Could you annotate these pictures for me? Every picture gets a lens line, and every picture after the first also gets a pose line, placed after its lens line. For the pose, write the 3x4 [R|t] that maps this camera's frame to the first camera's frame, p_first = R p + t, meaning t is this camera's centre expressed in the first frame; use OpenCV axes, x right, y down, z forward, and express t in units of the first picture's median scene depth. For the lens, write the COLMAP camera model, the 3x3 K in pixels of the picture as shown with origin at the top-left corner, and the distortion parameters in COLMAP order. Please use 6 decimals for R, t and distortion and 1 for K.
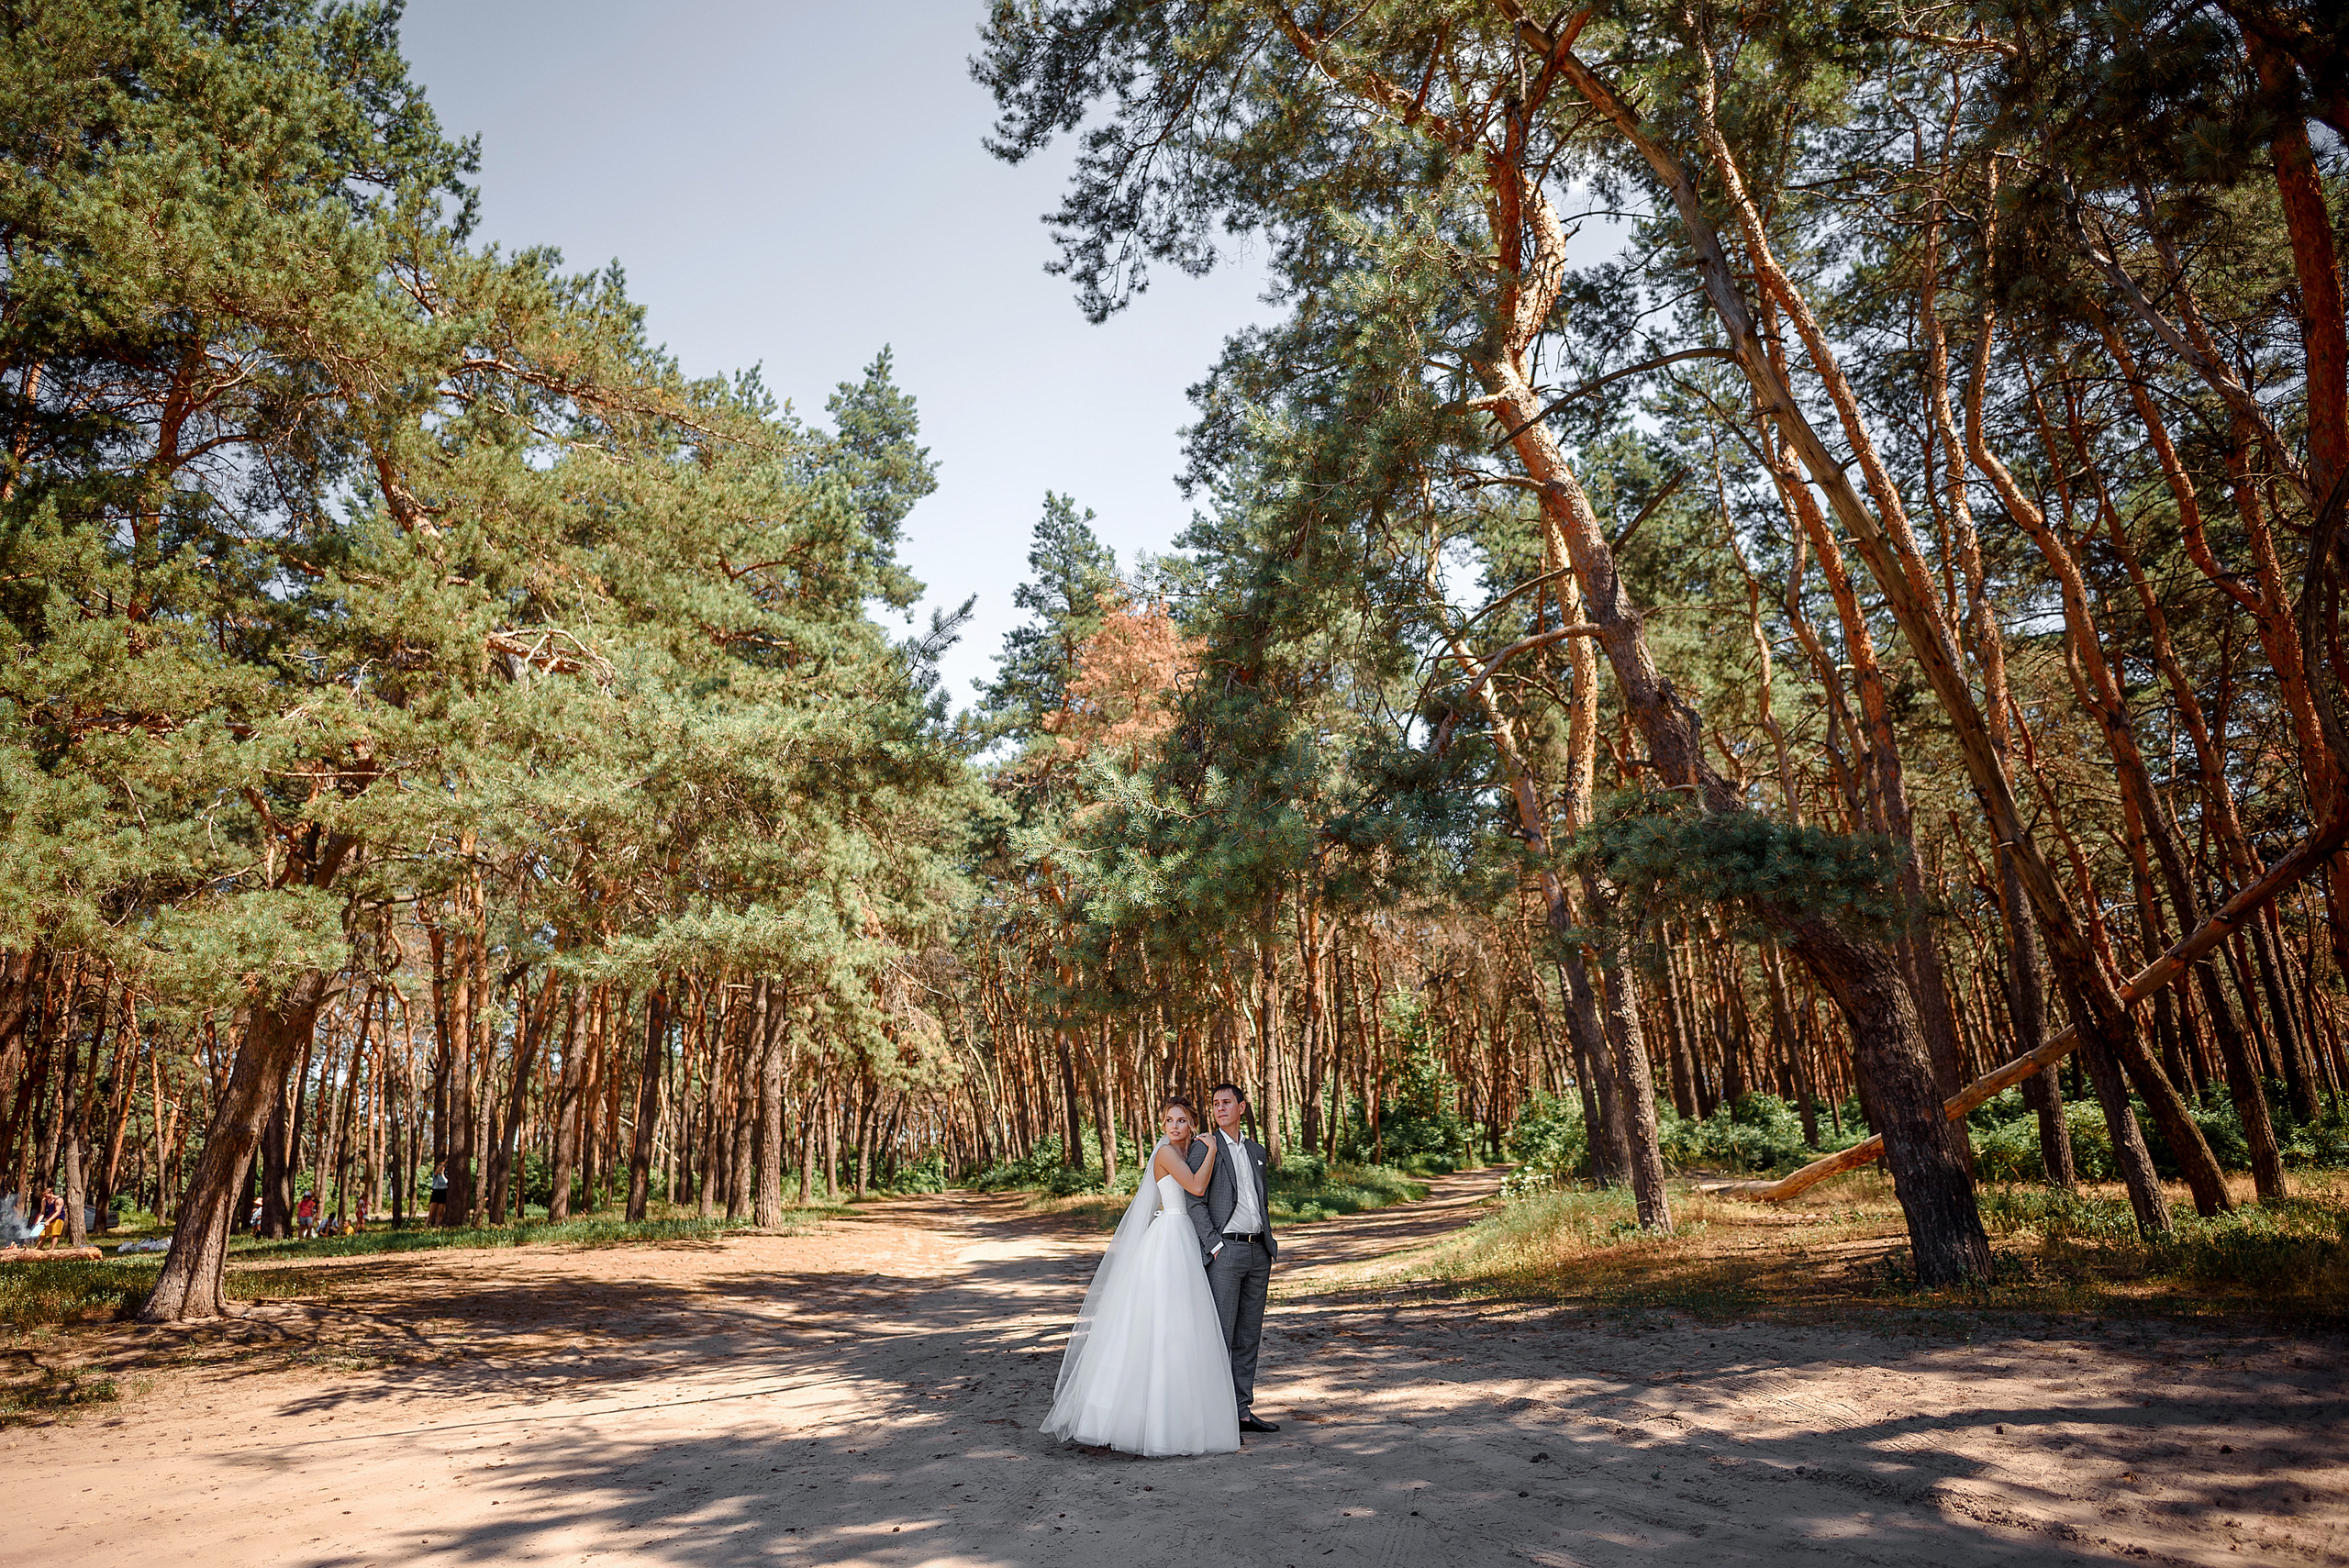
lens RADIAL K [[1393.3, 0, 1174.5], [0, 1393.3, 784.0], [0, 0, 1]] dist [-0.054004, 0.042804]
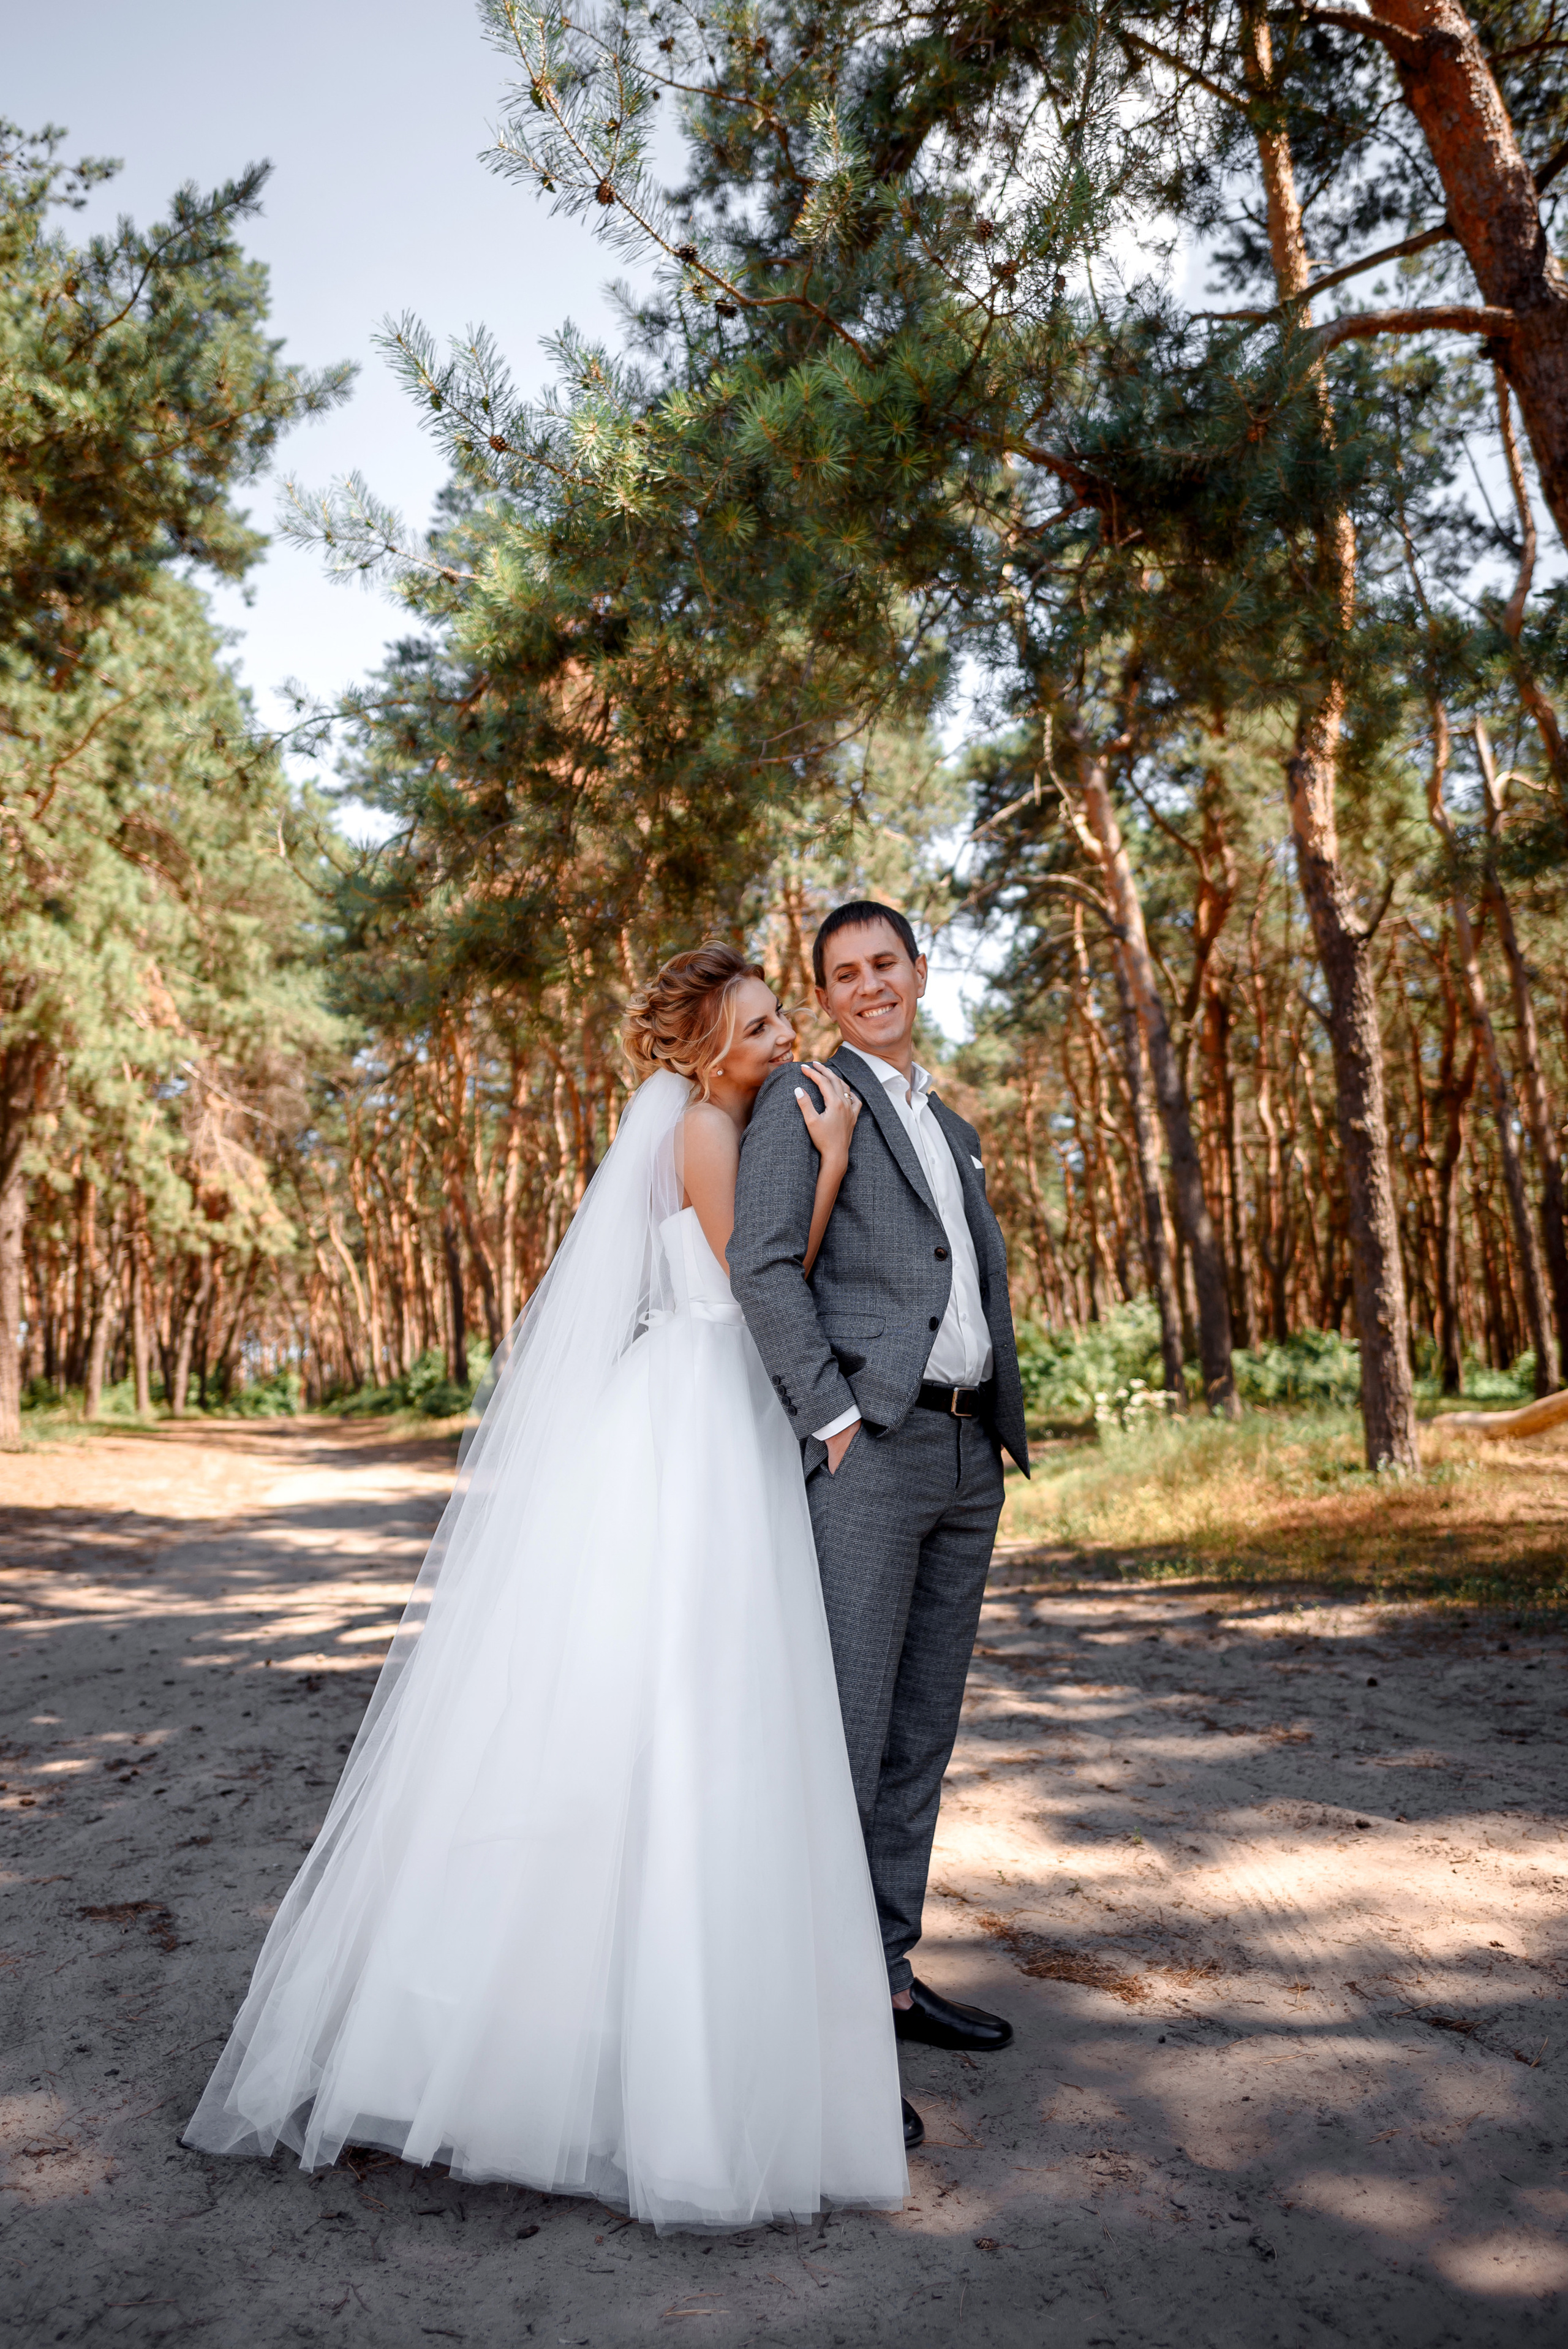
lens RADIAL K [[1621.3, 0, 779.6], [0, 1621.3, 1179.0], [0, 0, 1]] dist [-0.037691, 0.020798]
pose [[0.992145, 0.049932, 0.114697, -0.005392], [-0.064214, 0.990151, 0.124408, 0.064353], [-0.107356, -0.130796, 0.985580, 0.179984]]
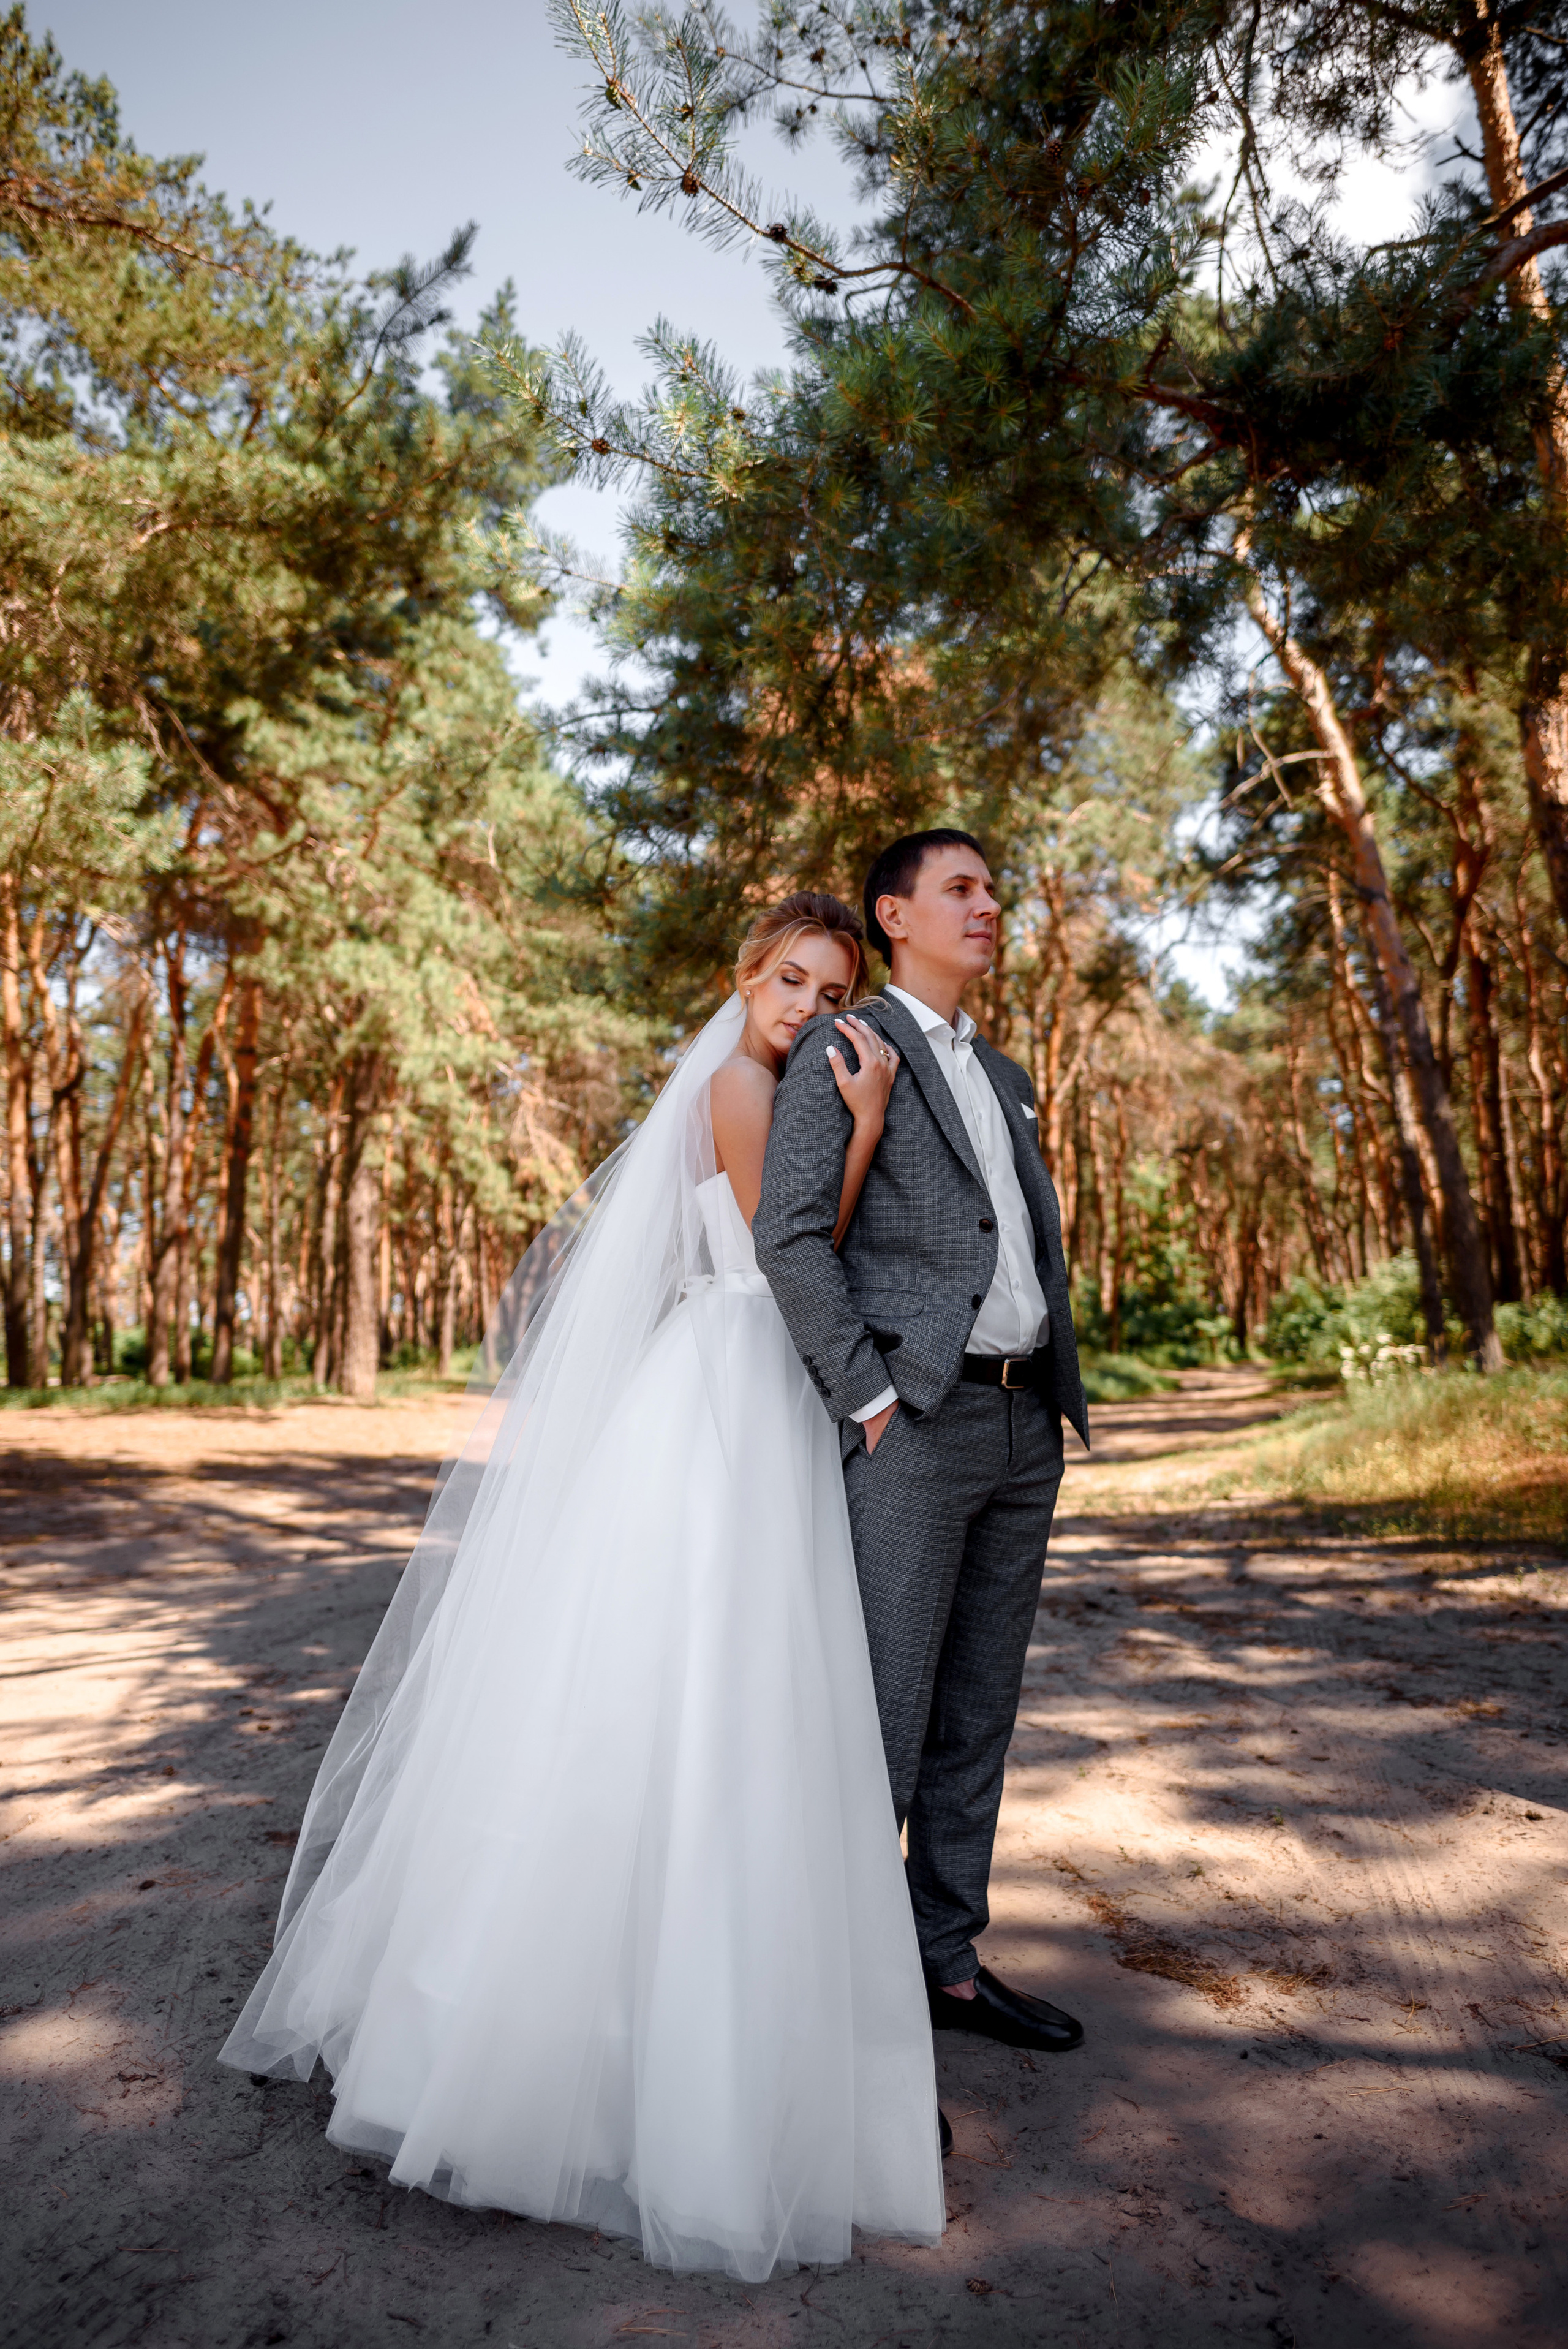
lens RADIAL K [[1481.8, 0, 768.0], [0, 1481.8, 1179.0], [0, 0, 1]] dist [-0.031277, 0.005404]
pose [[0.996576, 0.017772, -0.080745, 0.009298], [-0.005674, 0.989023, 0.147652, 0.065921], [0.082483, -0.146688, 0.985738, 0.190062]]
